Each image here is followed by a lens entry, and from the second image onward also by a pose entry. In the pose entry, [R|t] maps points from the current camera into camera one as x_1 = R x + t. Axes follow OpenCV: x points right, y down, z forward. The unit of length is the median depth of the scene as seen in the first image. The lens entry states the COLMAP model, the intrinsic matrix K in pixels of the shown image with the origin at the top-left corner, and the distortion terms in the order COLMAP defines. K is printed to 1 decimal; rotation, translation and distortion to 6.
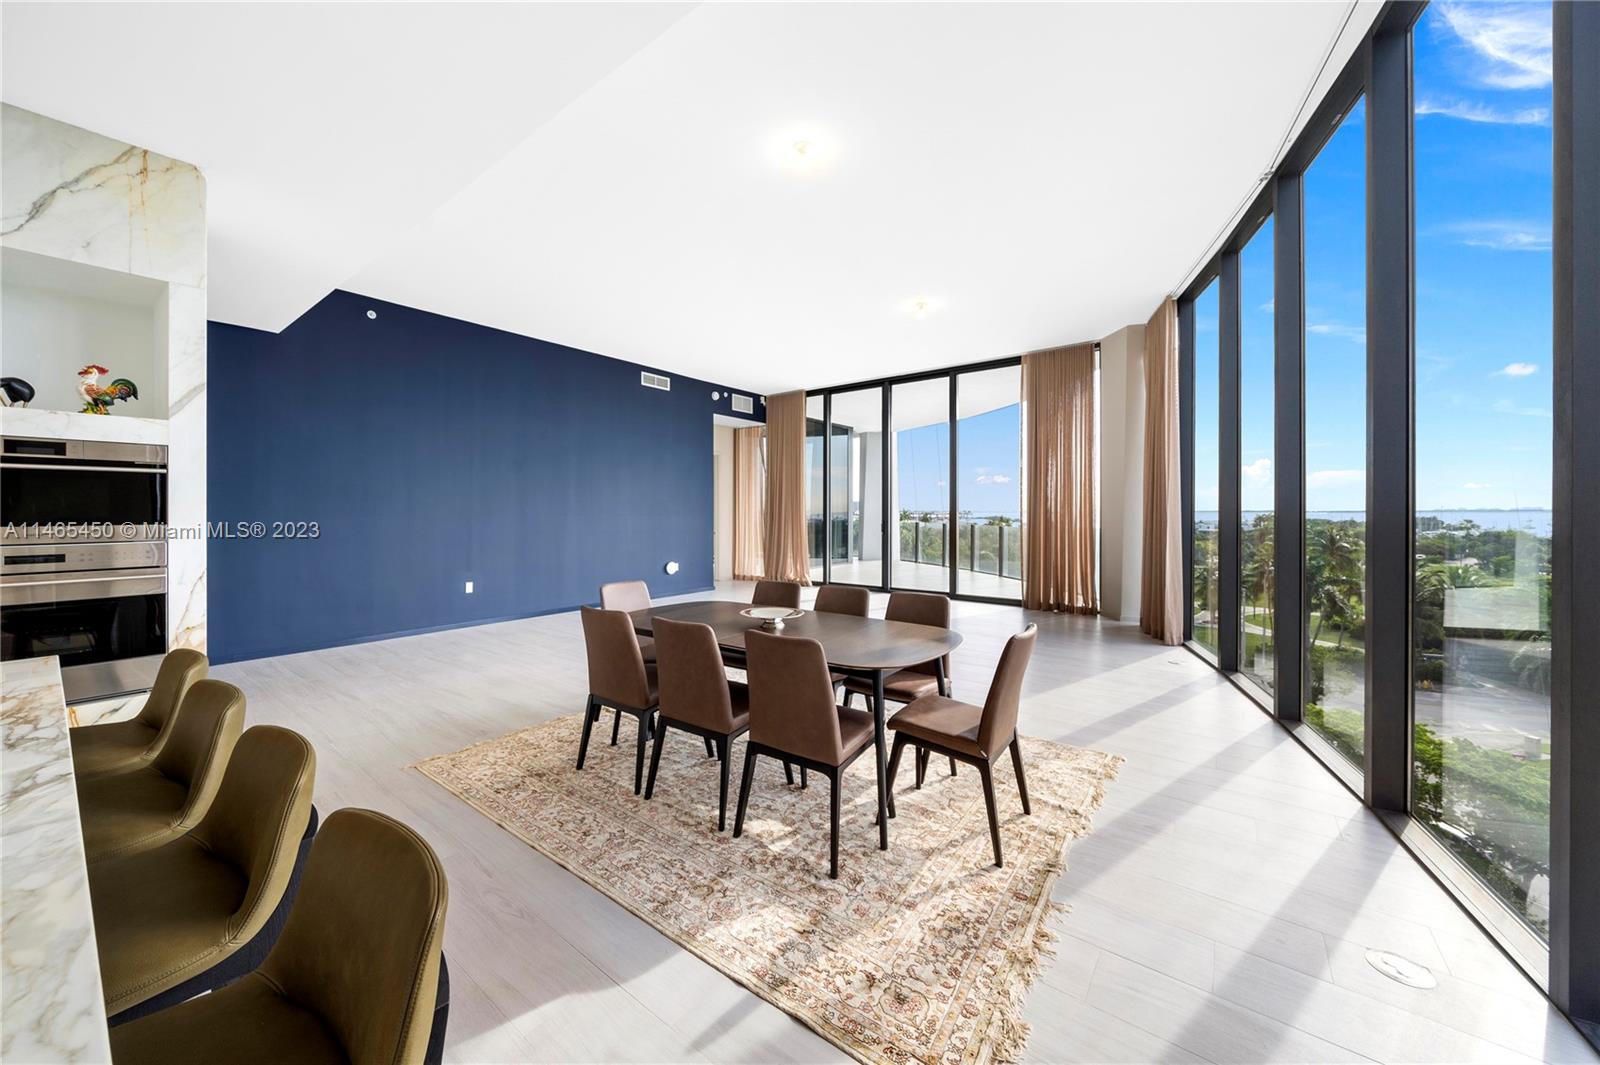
lens RADIAL K [[572.6, 0, 792.5], [0, 572.6, 514.3], [0, 0, 1]] dist [-0.007069, -0.000106]
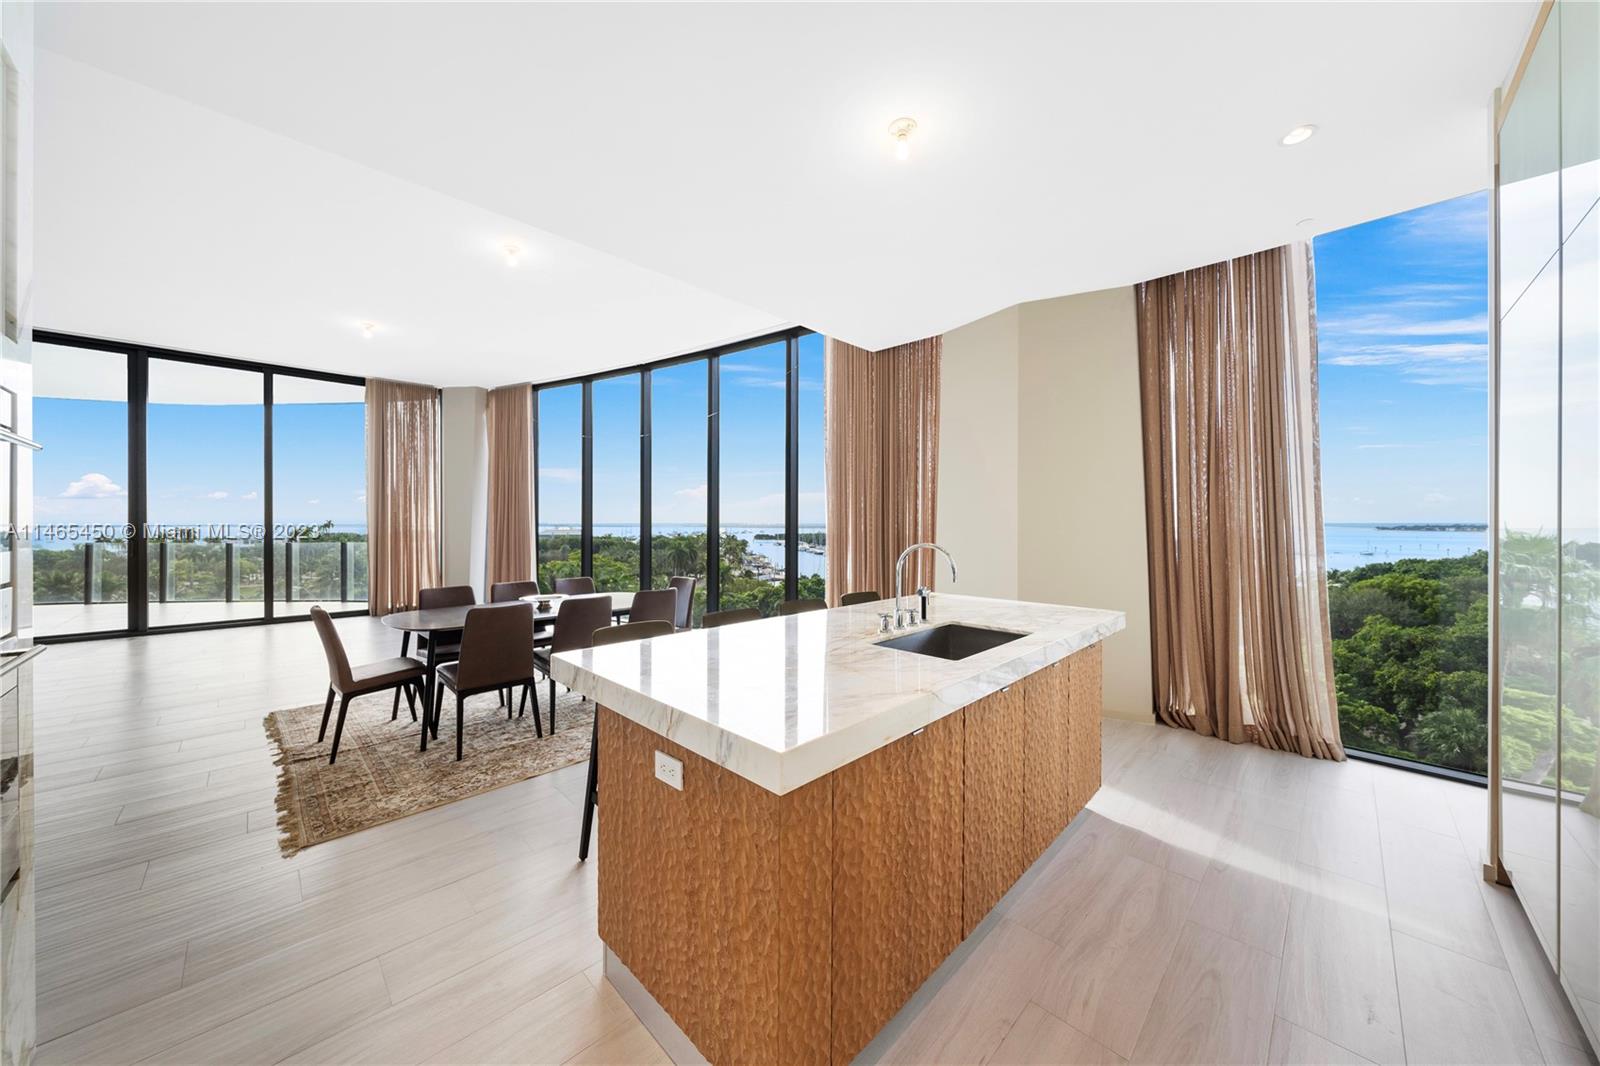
lens RADIAL K [[544.8, 0, 794.8], [0, 544.8, 527.6], [0, 0, 1]] dist [-0.006257, -0.000121]
pose [[0.131954, -0.003591, 0.991249, -0.523061], [0.004958, 0.999983, 0.002962, -0.000498], [-0.991243, 0.004523, 0.131969, 0.087067]]
